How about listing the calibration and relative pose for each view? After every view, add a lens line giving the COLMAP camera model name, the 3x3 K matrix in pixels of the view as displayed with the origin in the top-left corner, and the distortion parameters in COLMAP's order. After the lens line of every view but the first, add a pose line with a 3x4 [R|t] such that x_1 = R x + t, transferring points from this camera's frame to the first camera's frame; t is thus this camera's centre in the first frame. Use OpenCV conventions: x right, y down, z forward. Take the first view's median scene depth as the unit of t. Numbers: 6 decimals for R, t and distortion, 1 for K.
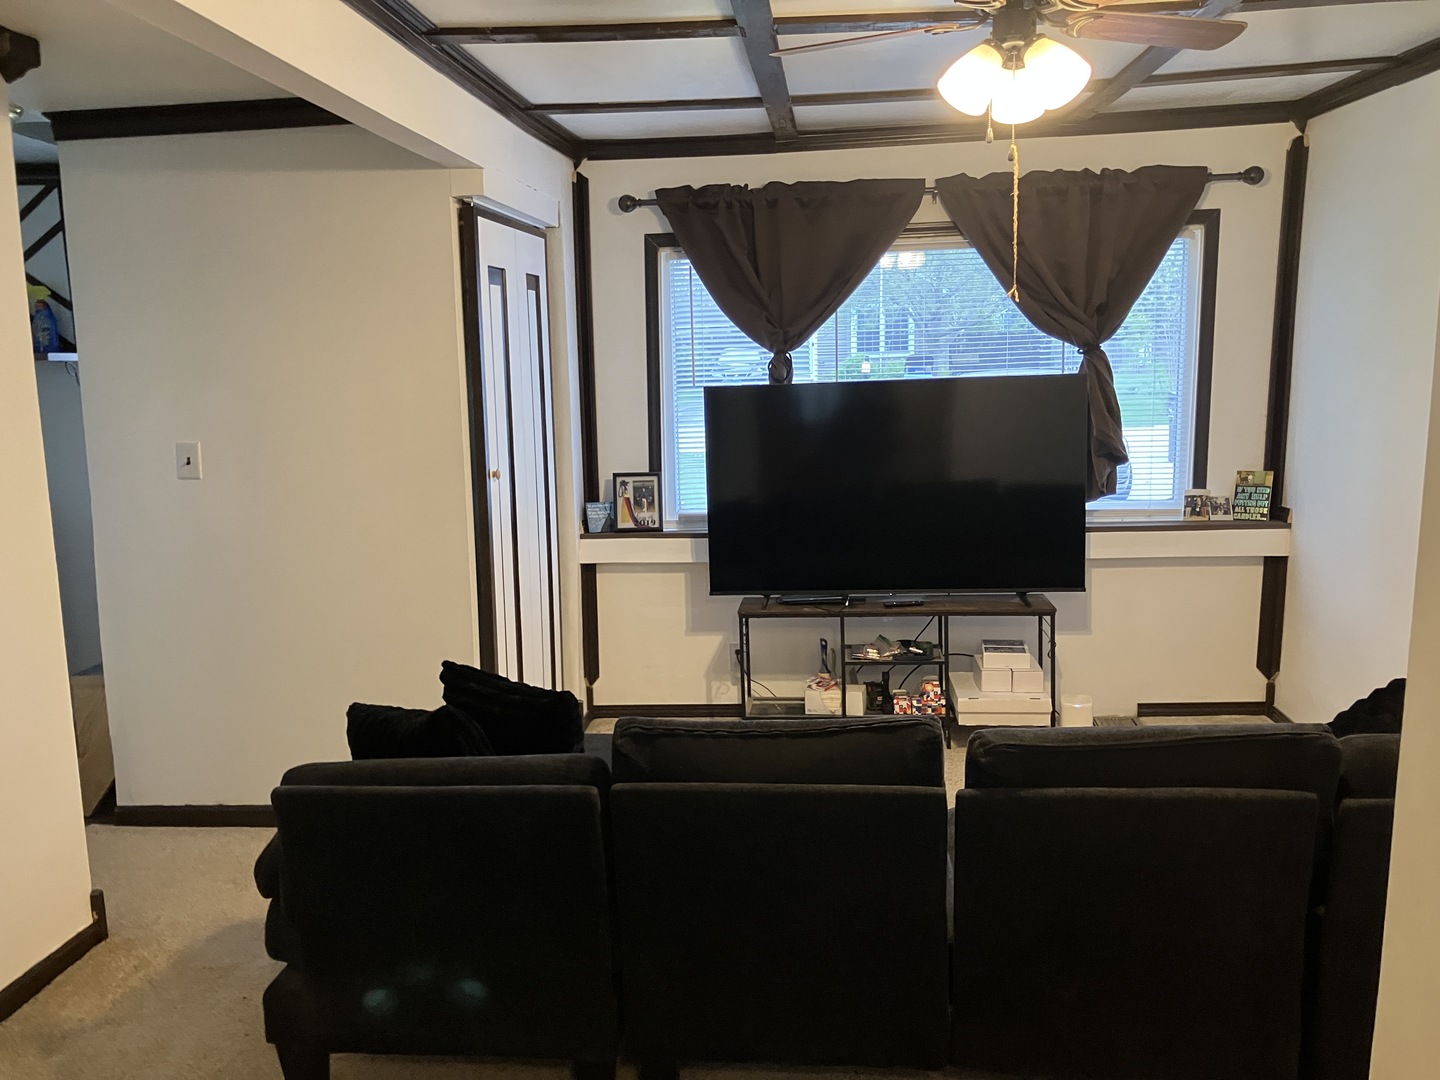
lens RADIAL K [[1196.5, 0, 720.0], [0, 1196.5, 540.0], [0, 0, 1]] dist [0.004936, 0.009598]
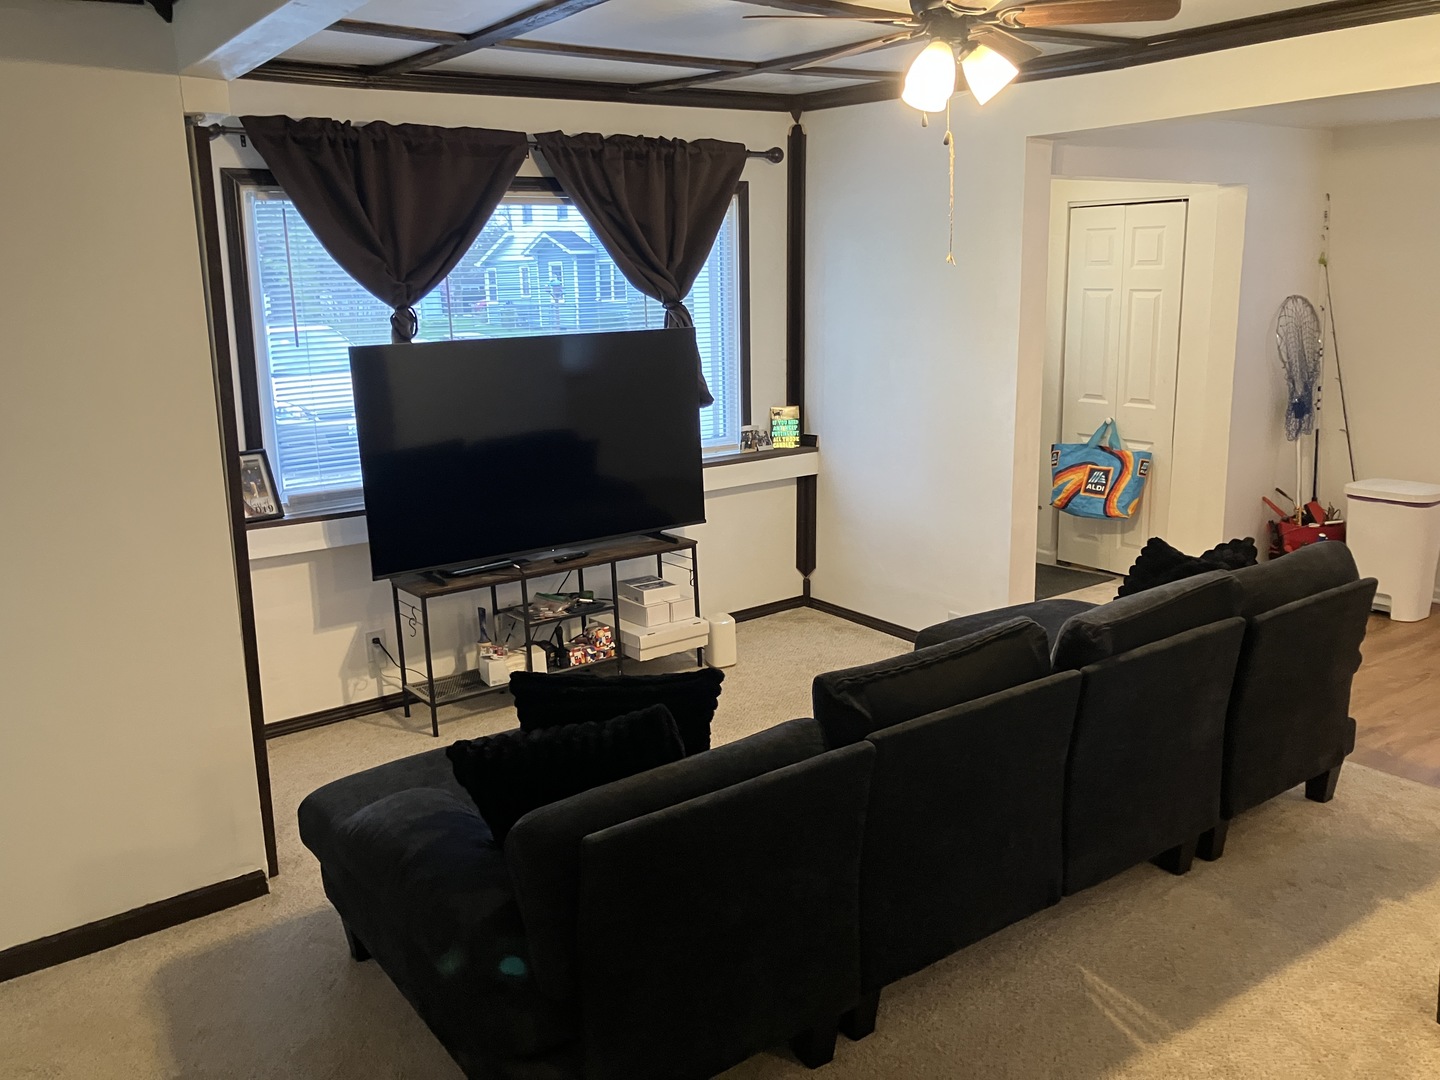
lens RADIAL K [[1237.7, 0, 720.0], [0, 1237.7, 540.0], [0, 0, 1]] dist [0.102312, -0.413880]
pose [[0.726592, -0.131523, 0.674363, -0.451572], [0.112239, 0.991044, 0.072354, -0.022299], [-0.677840, 0.023118, 0.734846, 0.137809]]
